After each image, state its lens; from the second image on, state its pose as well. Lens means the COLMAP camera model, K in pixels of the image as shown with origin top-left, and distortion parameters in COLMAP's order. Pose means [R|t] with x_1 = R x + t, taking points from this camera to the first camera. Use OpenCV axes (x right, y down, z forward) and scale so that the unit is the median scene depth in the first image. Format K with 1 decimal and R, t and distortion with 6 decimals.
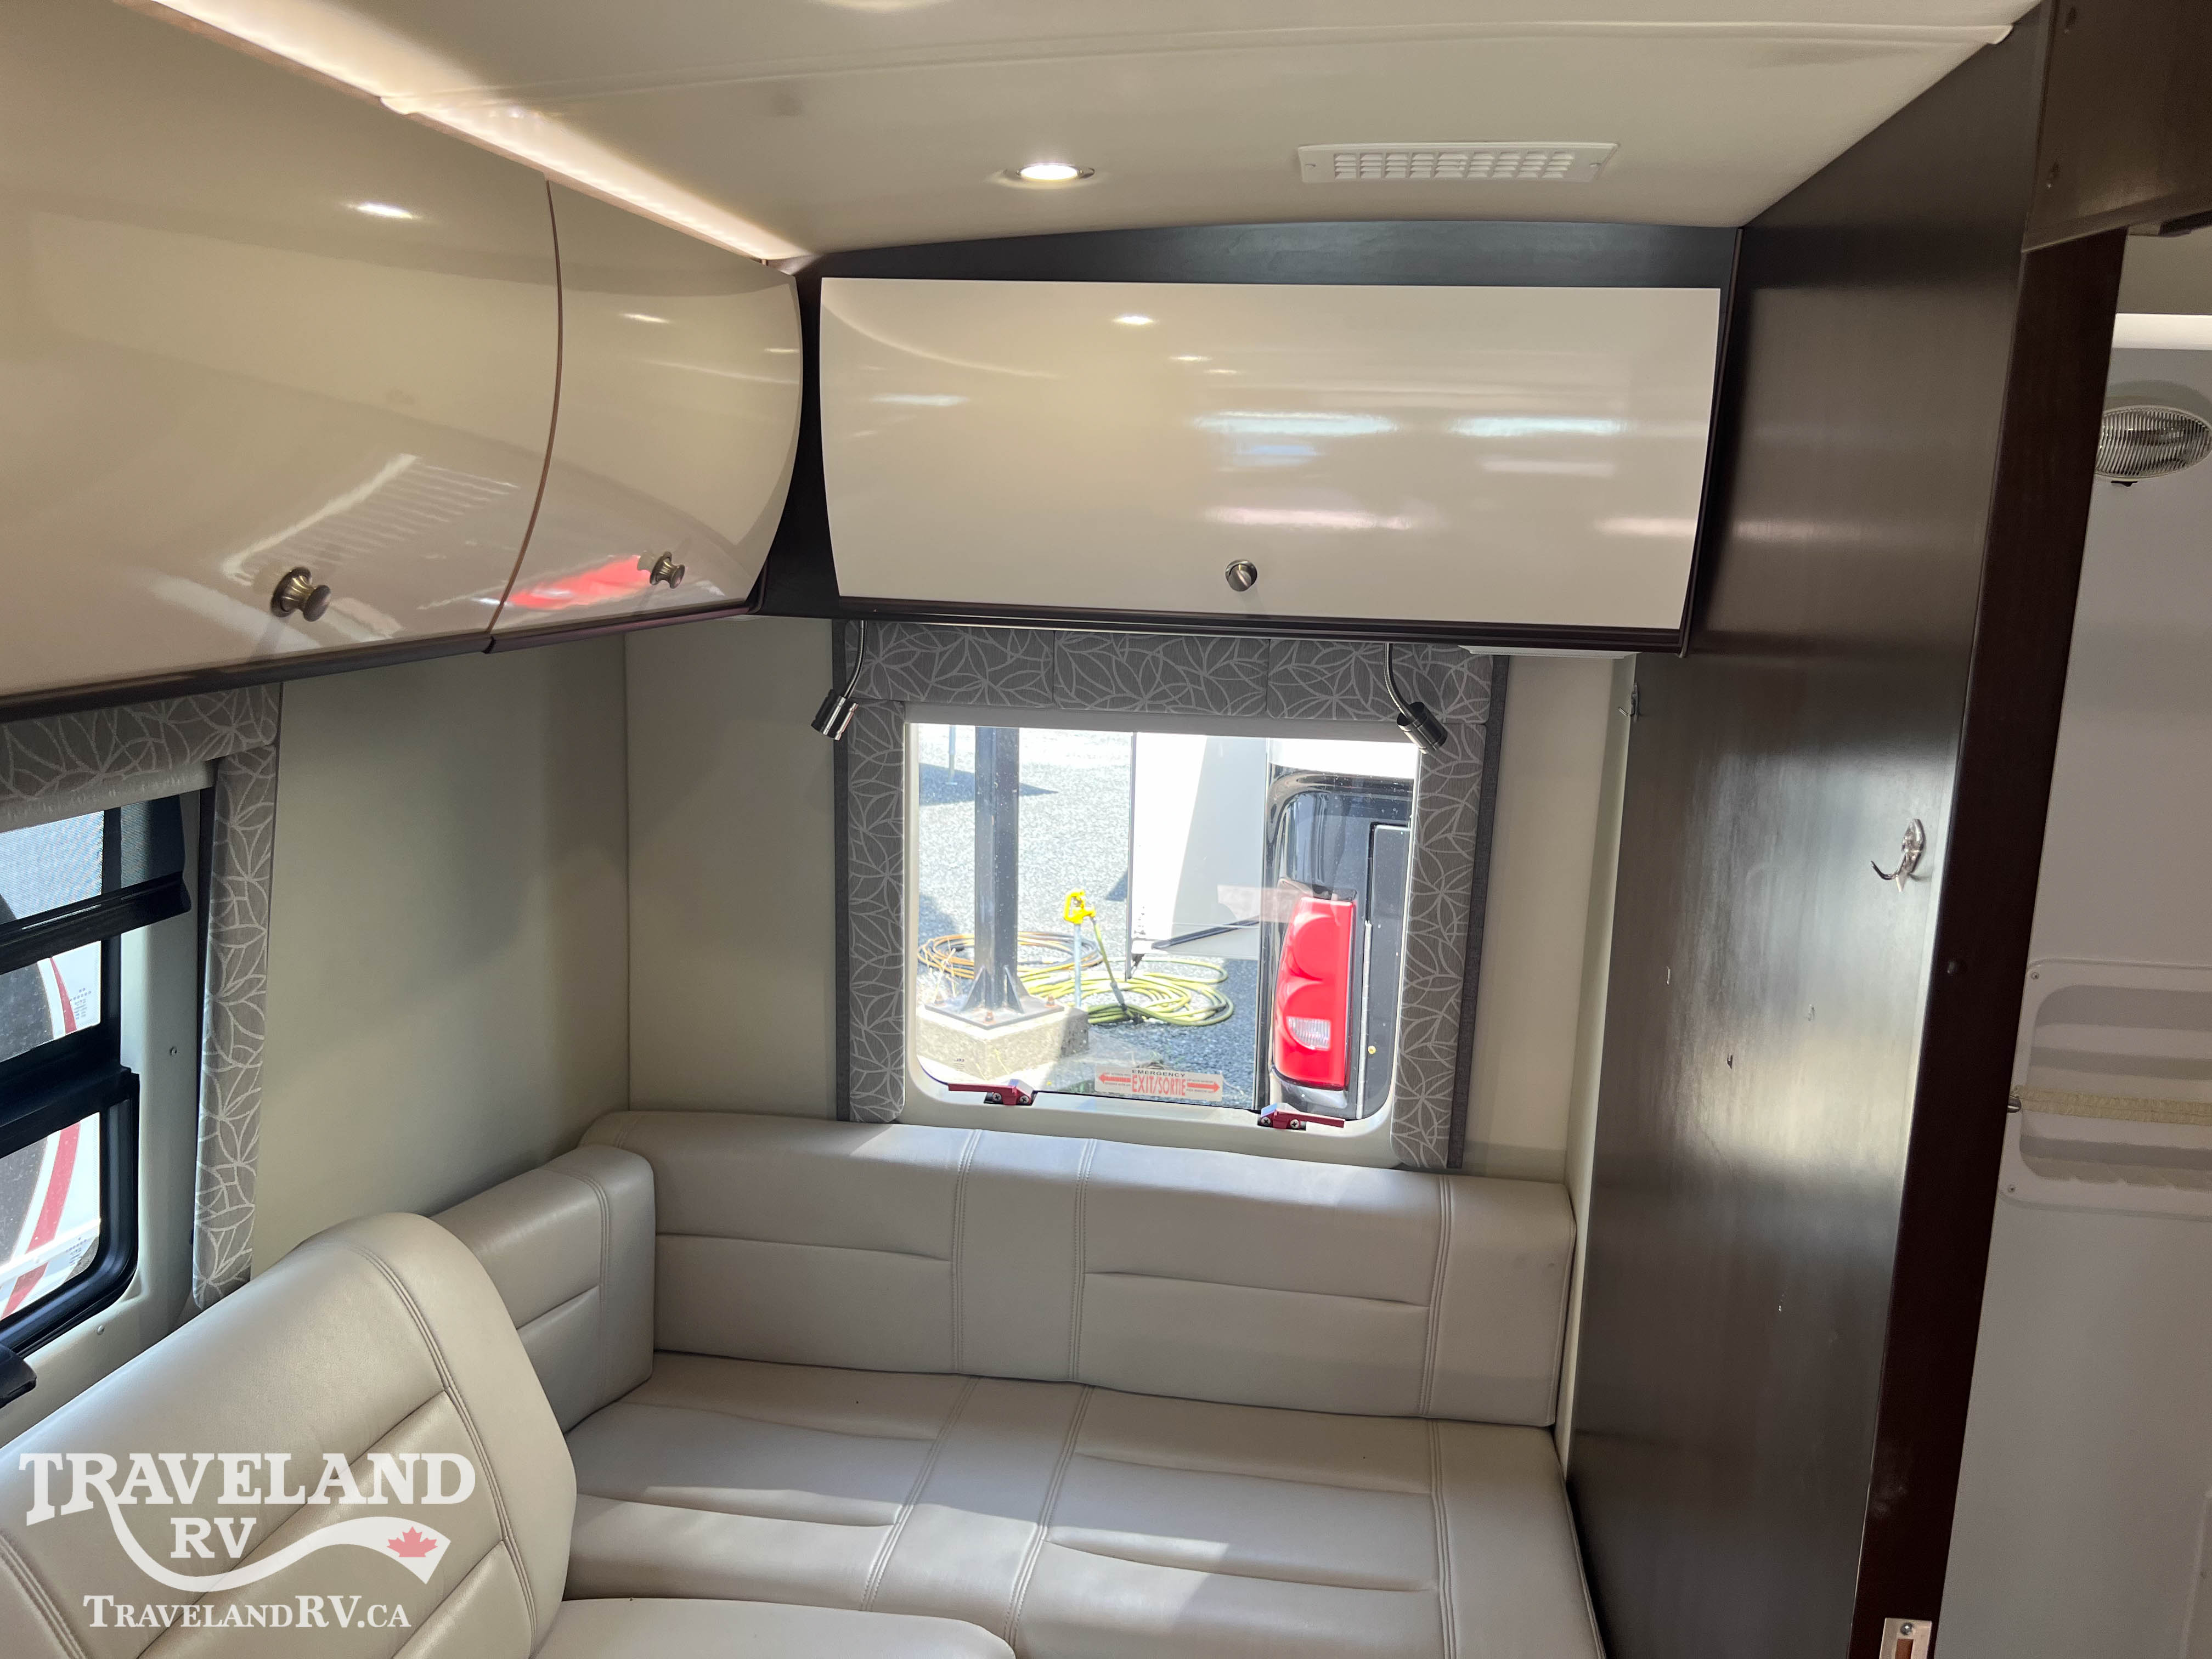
lens RADIAL K [[1646.1, 0, 1111.7], [0, 1646.1, 801.9], [0, 0, 1]] dist [0.068479, -0.096909]
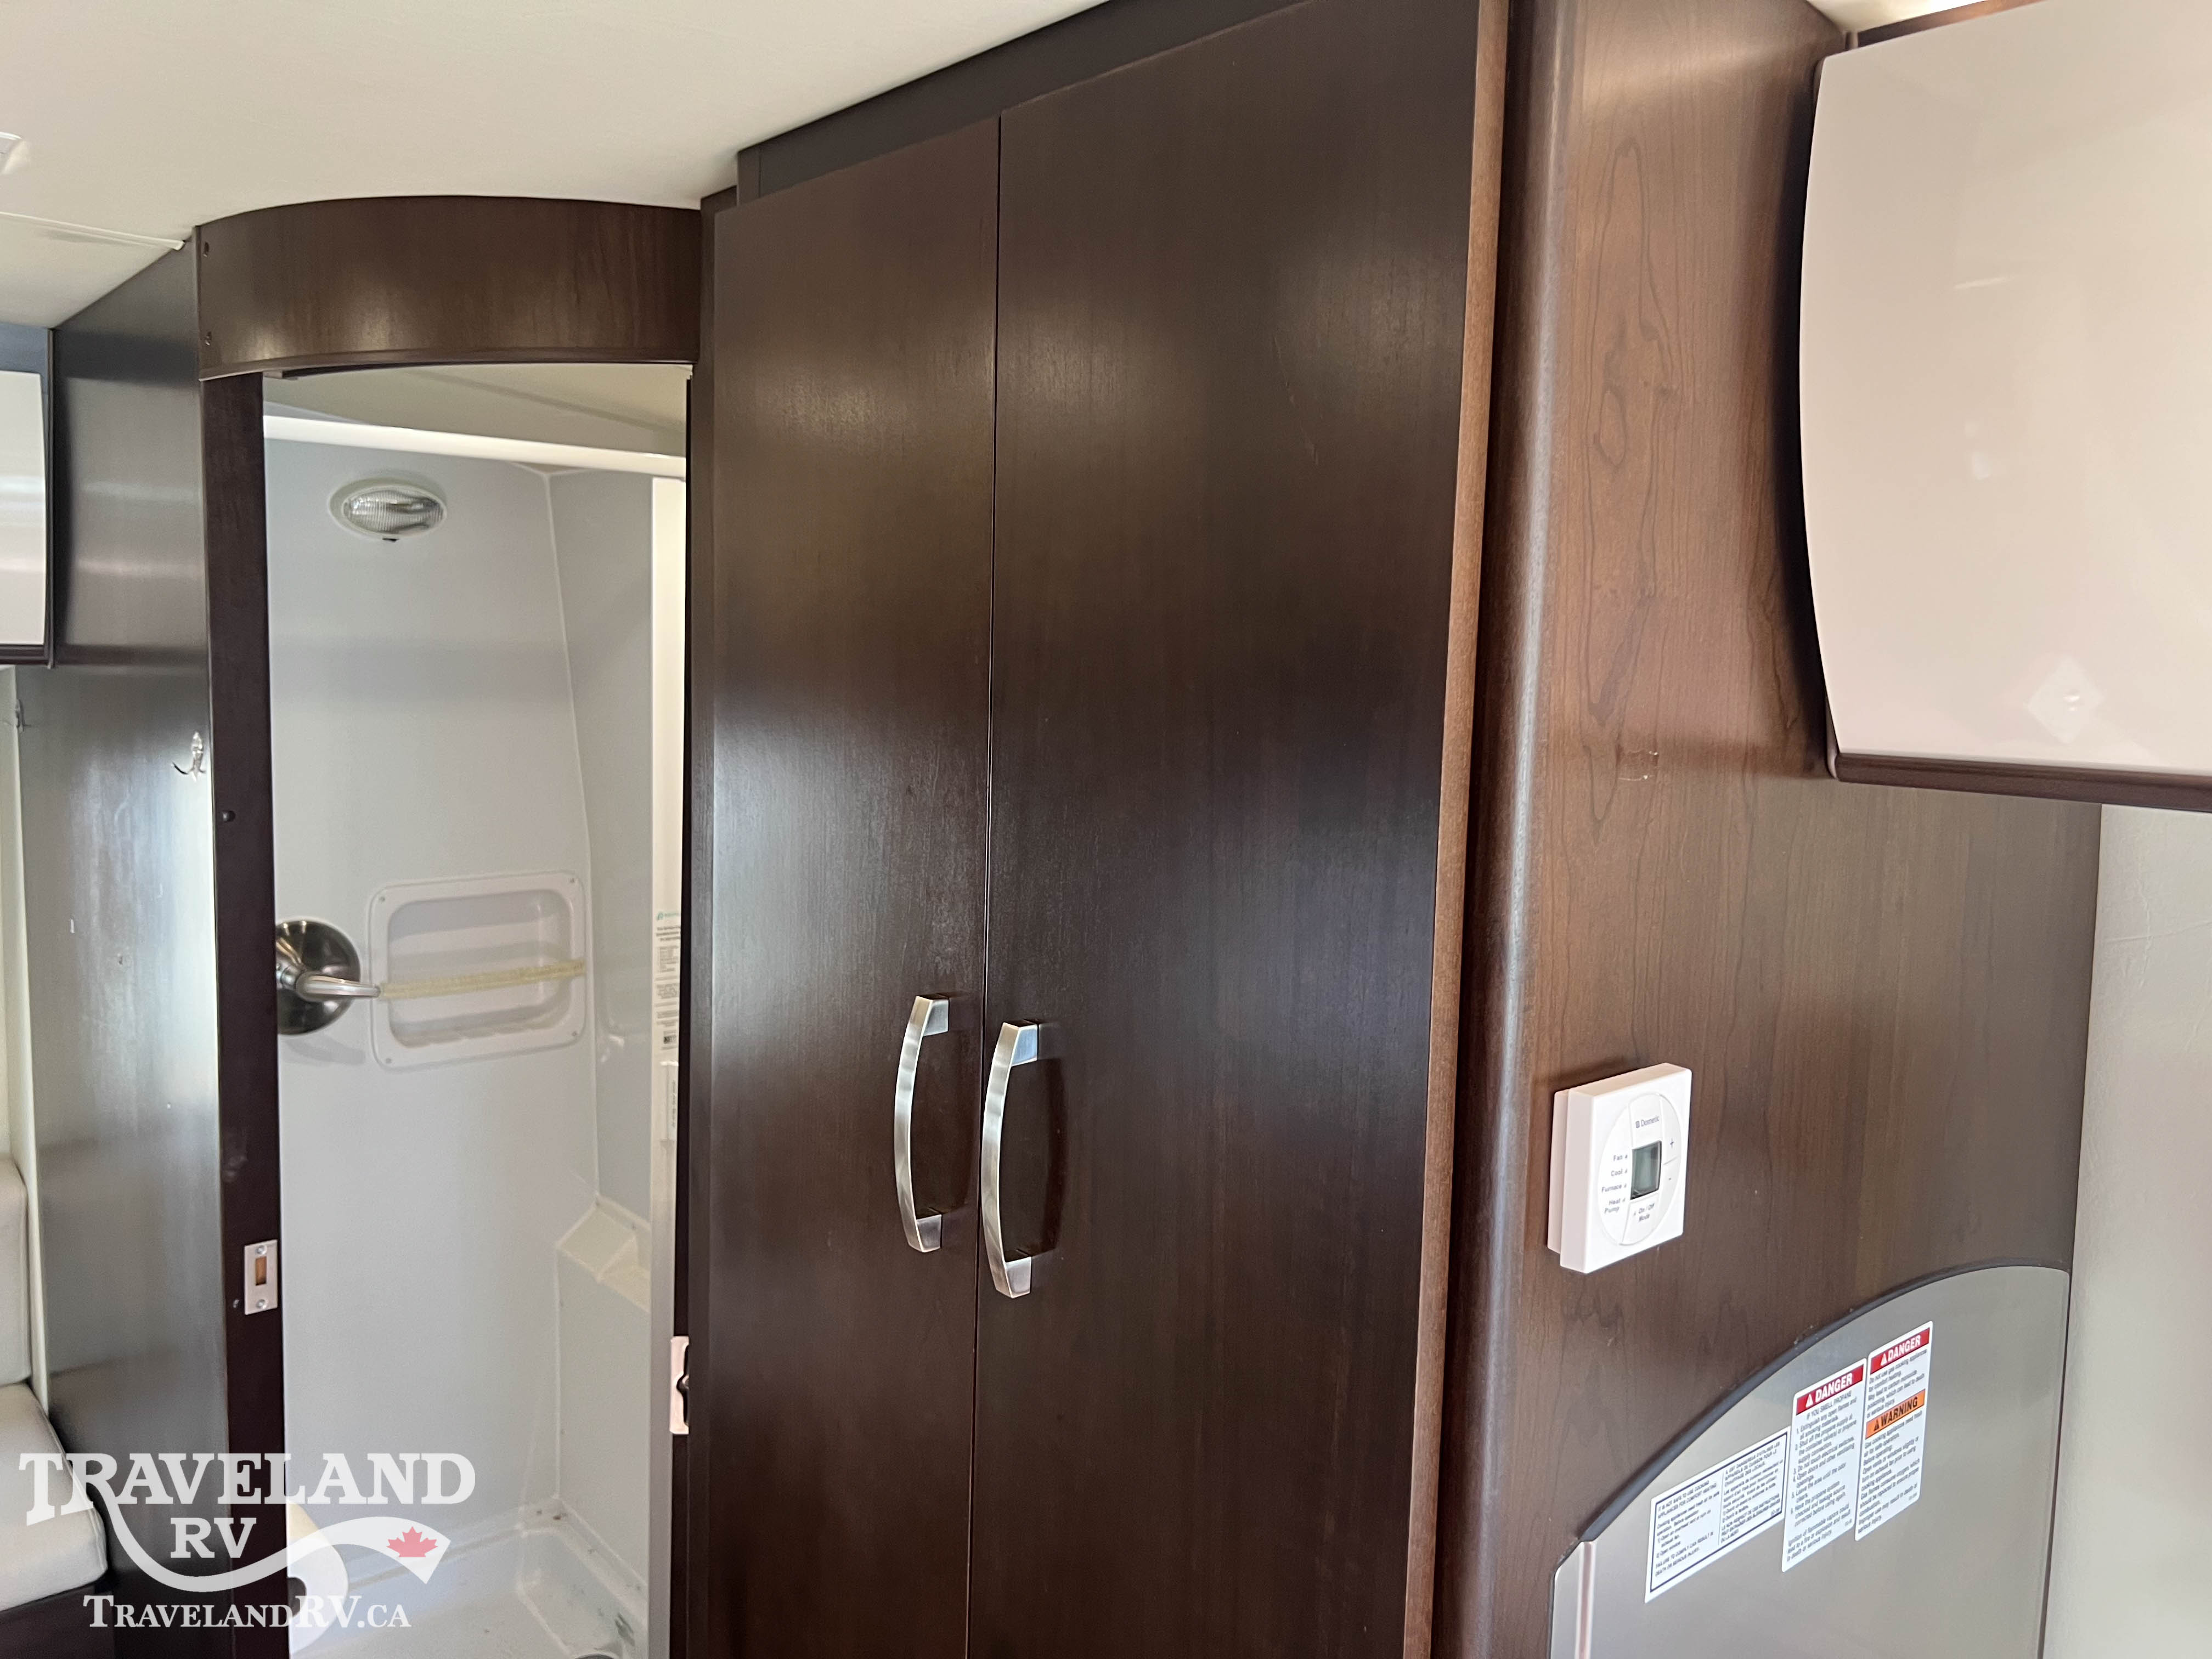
lens RADIAL K [[1665.8, 0, 1129.3], [0, 1665.8, 819.6], [0, 0, 1]] dist [0.051210, -0.060590]
pose [[0.650934, -0.095024, 0.753164, -0.069425], [0.124561, 0.992057, 0.017512, 0.084184], [-0.748846, 0.082416, 0.657600, -0.335243]]
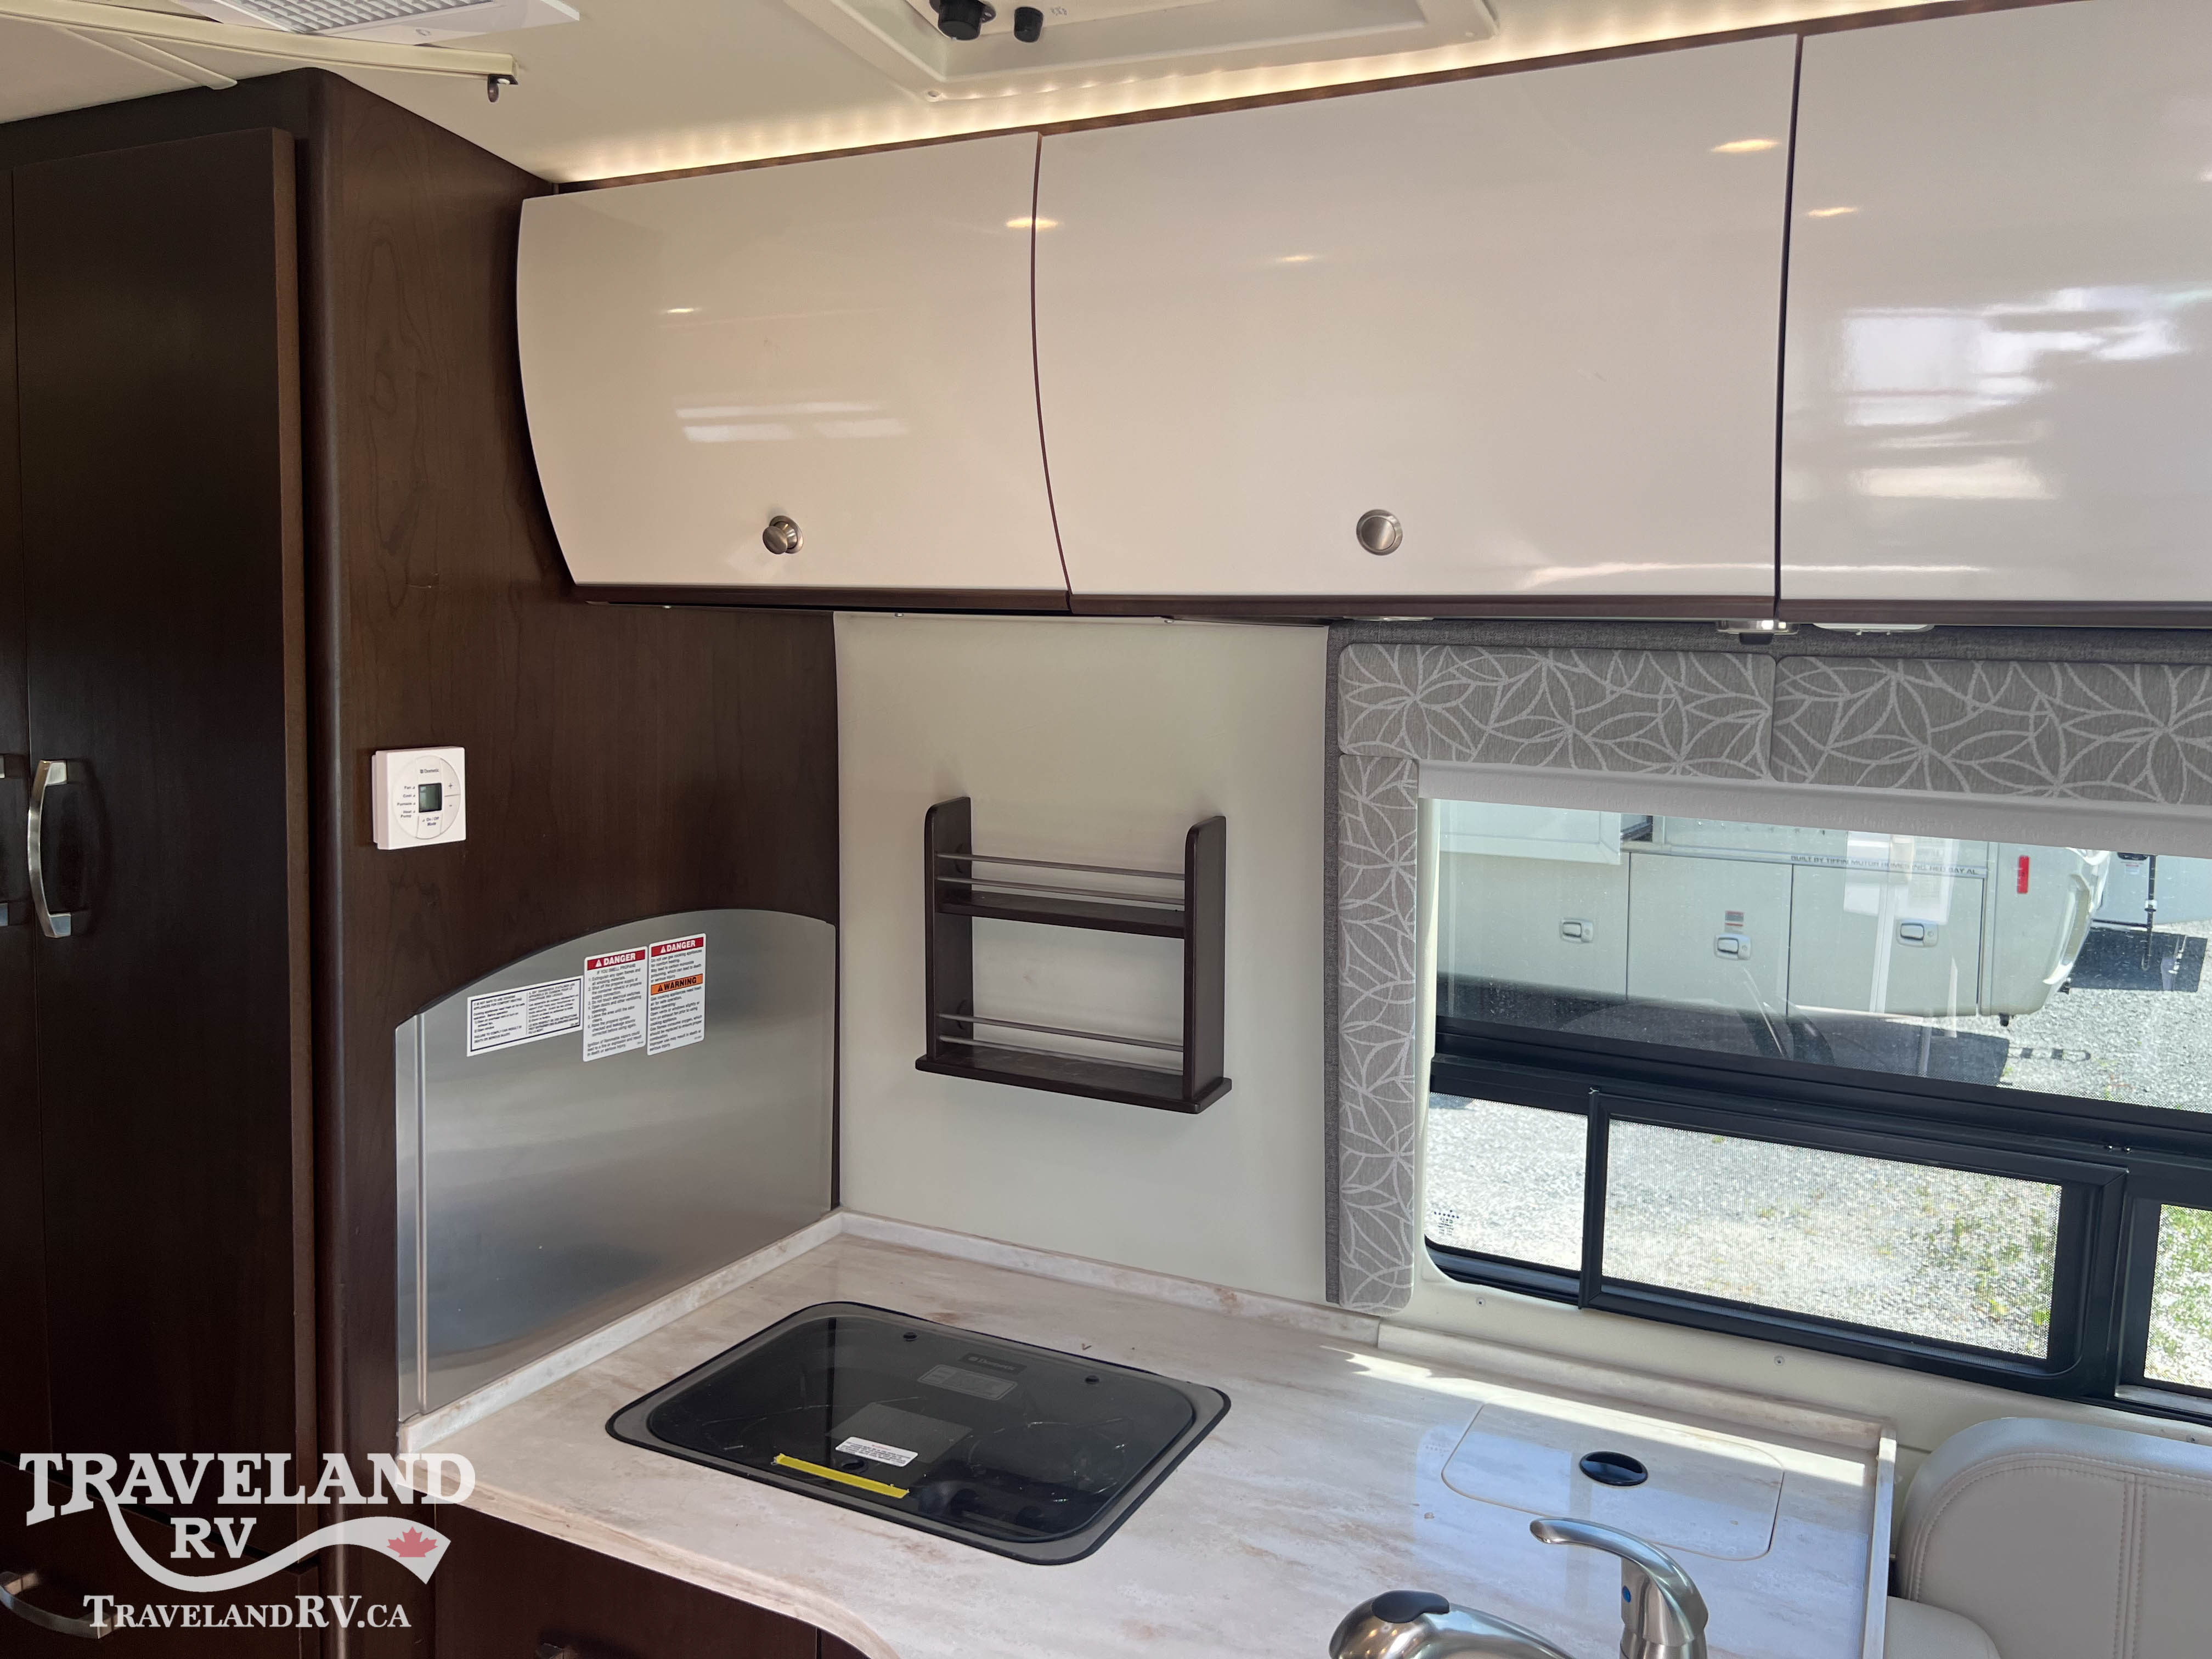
lens RADIAL K [[1660.1, 0, 1127.9], [0, 1660.1, 808.6], [0, 0, 1]] dist [0.051315, -0.067003]
pose [[0.299741, -0.116923, 0.946828, -0.280428], [0.144854, 0.986532, 0.075969, 0.173657], [-0.942959, 0.114381, 0.312641, -0.645594]]
